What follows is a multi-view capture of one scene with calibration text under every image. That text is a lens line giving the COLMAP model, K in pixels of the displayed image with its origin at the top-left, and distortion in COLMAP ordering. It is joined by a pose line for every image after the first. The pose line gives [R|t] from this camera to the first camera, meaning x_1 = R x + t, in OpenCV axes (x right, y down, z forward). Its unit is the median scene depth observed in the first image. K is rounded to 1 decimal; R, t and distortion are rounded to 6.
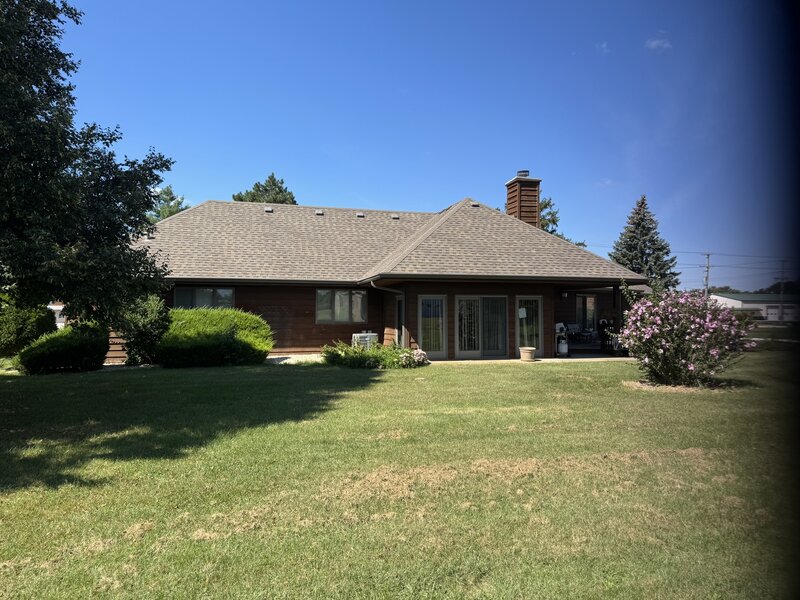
lens RADIAL K [[574.1, 0, 400.0], [0, 574.1, 300.0], [0, 0, 1]] dist [0.057600, -0.002352]
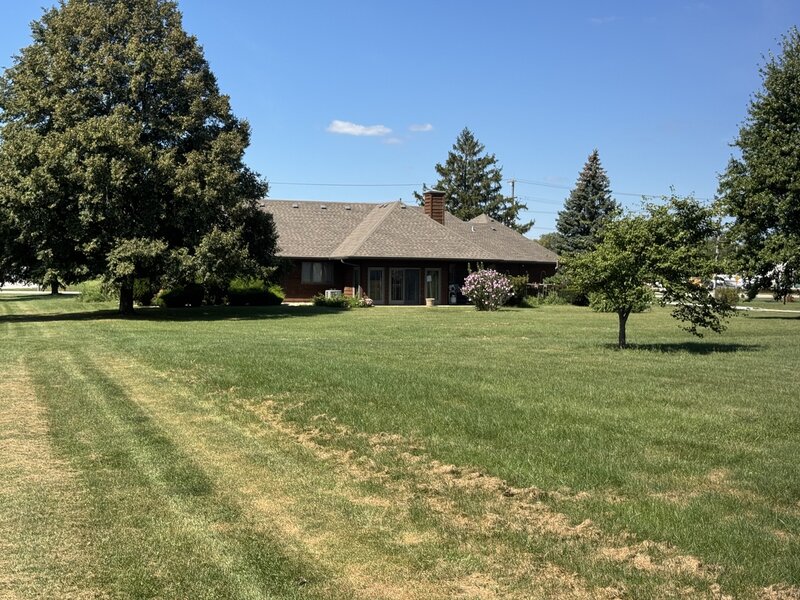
lens RADIAL K [[1118.5, 0, 400.0], [0, 1118.5, 300.0], [0, 0, 1]] dist [0.016170, 0.007712]
pose [[0.994970, 0.009071, 0.099766, -0.197527], [-0.013980, 0.998719, 0.048623, -0.072459], [-0.099197, -0.049773, 0.993822, -2.243123]]
